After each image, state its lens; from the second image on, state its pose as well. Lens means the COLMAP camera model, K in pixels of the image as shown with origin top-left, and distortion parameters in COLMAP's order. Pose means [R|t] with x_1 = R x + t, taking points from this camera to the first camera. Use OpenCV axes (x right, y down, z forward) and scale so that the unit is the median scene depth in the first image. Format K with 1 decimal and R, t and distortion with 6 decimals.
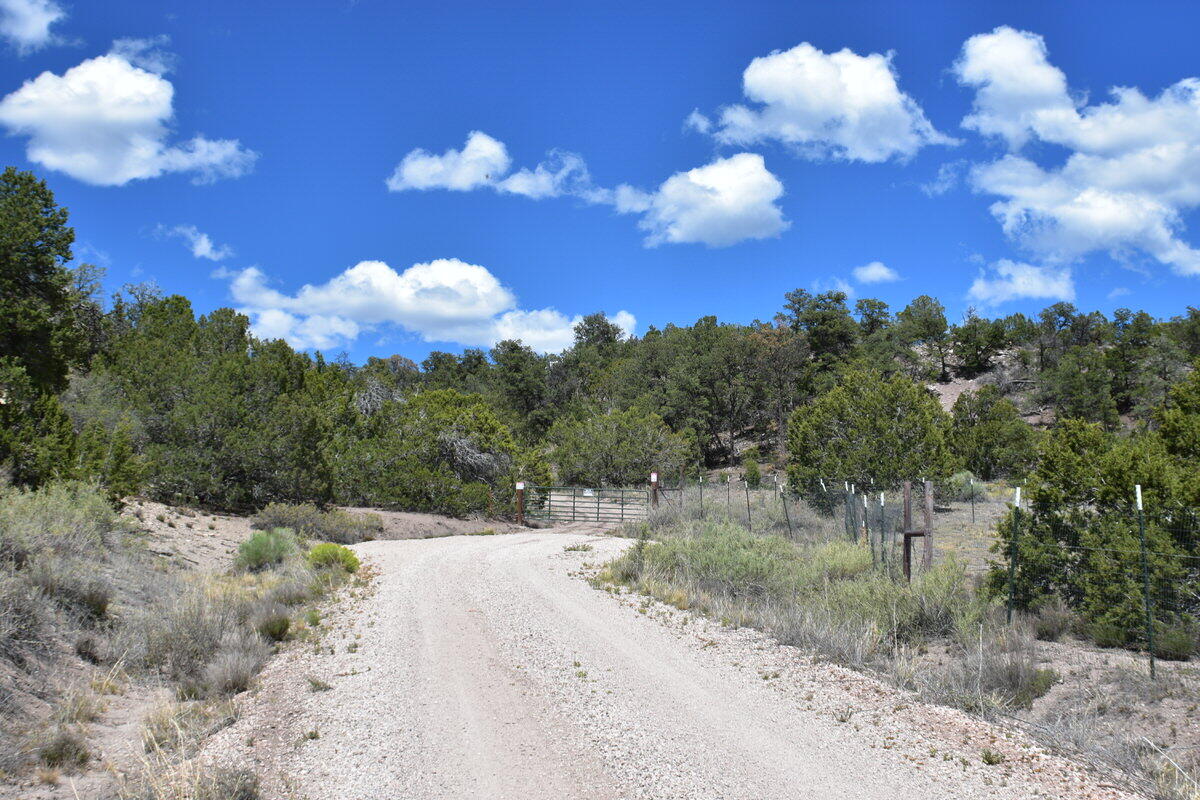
lens RADIAL K [[1405.8, 0, 599.6], [0, 1405.8, 400.7], [0, 0, 1]] dist [-0.130752, 0.000000]
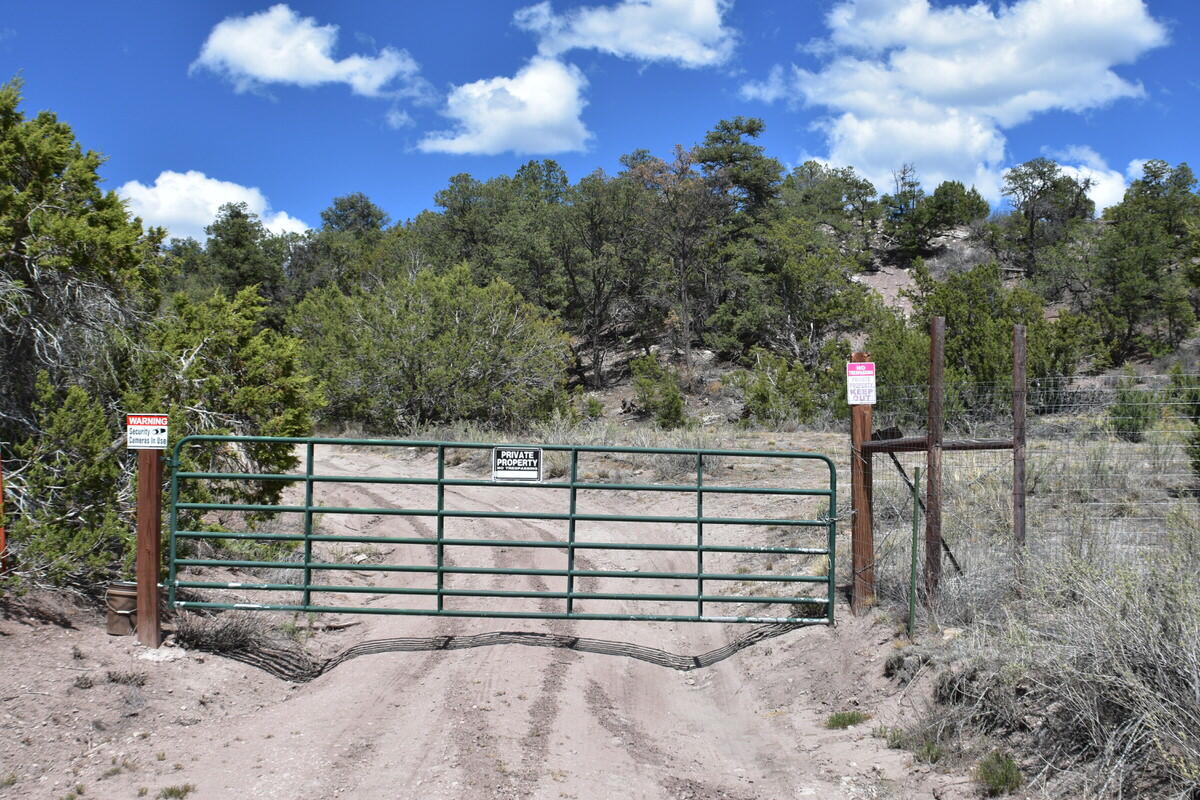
lens RADIAL K [[1405.8, 0, 600.4], [0, 1405.8, 398.6], [0, 0, 1]] dist [-0.130752, 0.000000]
pose [[0.982851, -0.003134, 0.184375, -0.013505], [-0.005044, 0.999025, 0.043868, 0.020236], [-0.184332, -0.044045, 0.981877, 0.341292]]
